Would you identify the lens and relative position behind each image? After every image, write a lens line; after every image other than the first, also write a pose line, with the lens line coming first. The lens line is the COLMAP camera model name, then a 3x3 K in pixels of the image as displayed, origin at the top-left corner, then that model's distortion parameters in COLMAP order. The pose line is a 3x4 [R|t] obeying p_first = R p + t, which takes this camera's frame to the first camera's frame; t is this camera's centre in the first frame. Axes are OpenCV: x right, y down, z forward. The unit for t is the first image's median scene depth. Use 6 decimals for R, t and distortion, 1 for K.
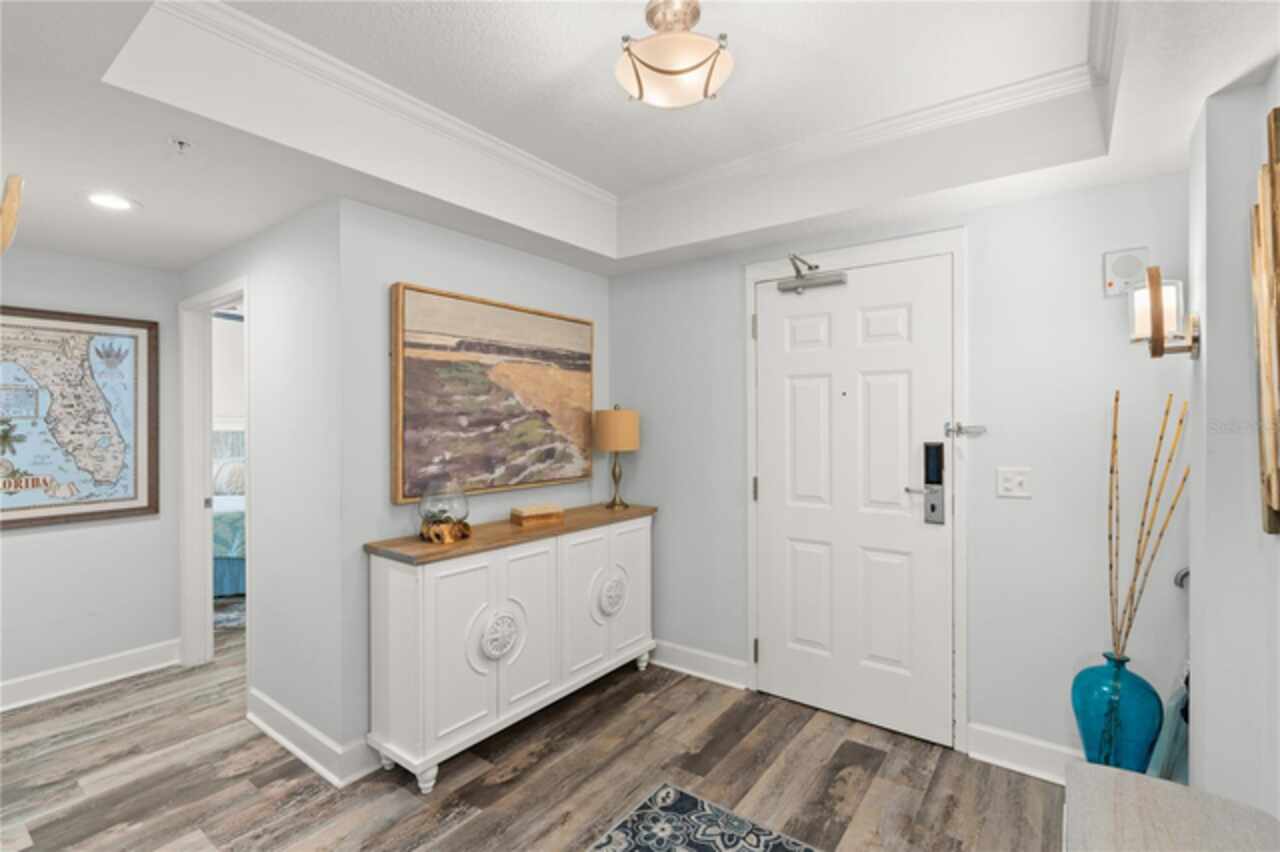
lens RADIAL K [[581.6, 0, 642.2], [0, 581.6, 419.6], [0, 0, 1]] dist [0.002580, 0.000347]
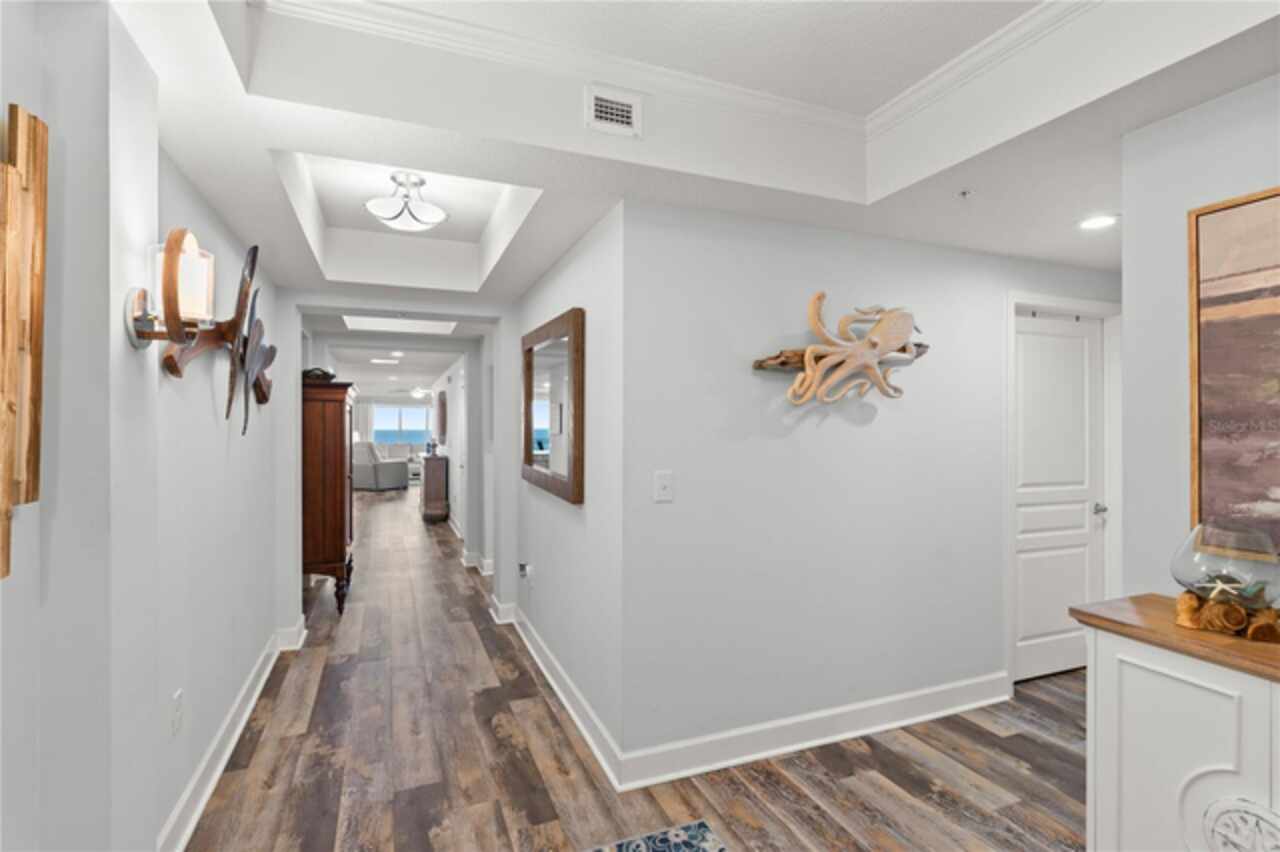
lens RADIAL K [[615.1, 0, 642.8], [0, 615.1, 423.4], [0, 0, 1]] dist [-0.001062, -0.000029]
pose [[-0.520912, -0.001467, -0.853609, 0.483227], [-0.001084, 0.999999, -0.001057, 0.003752], [0.853610, 0.000375, -0.520913, 0.822950]]
